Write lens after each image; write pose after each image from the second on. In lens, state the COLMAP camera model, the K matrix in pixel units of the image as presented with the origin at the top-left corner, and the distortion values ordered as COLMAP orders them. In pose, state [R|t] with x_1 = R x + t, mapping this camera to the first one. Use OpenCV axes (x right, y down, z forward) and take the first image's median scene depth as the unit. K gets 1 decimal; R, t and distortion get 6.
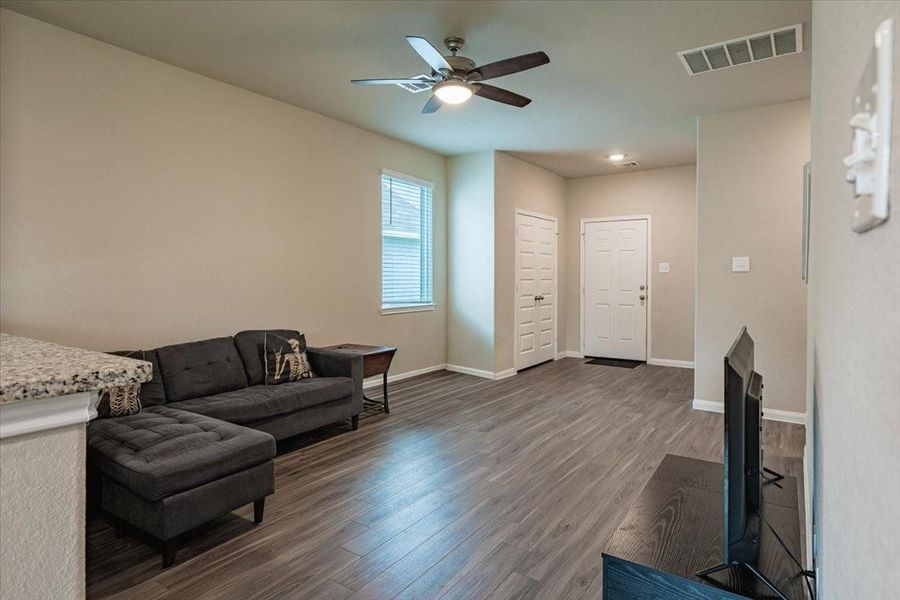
lens RADIAL K [[417.8, 0, 452.1], [0, 417.8, 283.4], [0, 0, 1]] dist [-0.000188, 0.000854]
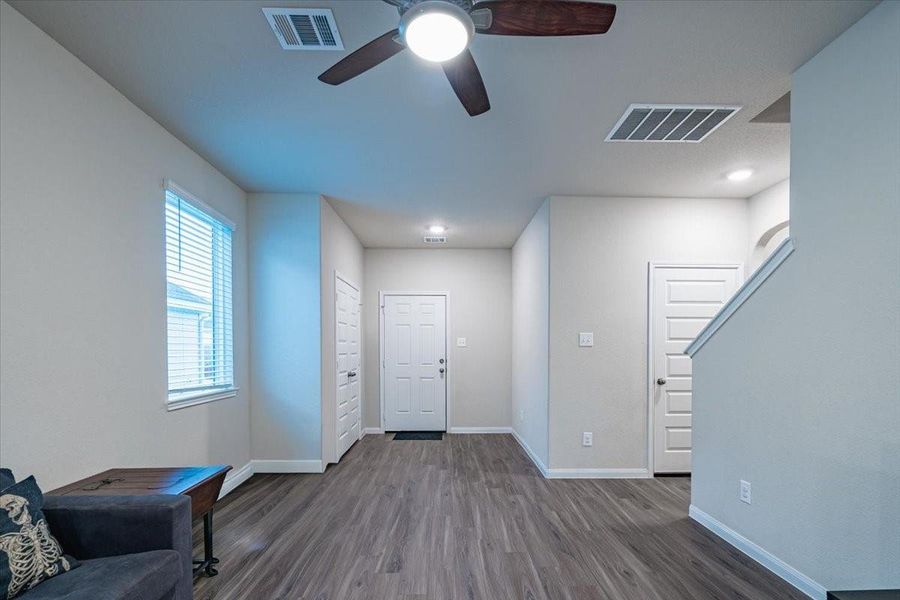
lens RADIAL K [[404.9, 0, 452.4], [0, 404.9, 356.6], [0, 0, 1]] dist [0.001643, 0.000797]
pose [[0.837881, -0.009347, 0.545773, -0.109778], [0.009327, 0.999953, 0.002807, -0.004331], [-0.545773, 0.002739, 0.837928, 0.192158]]
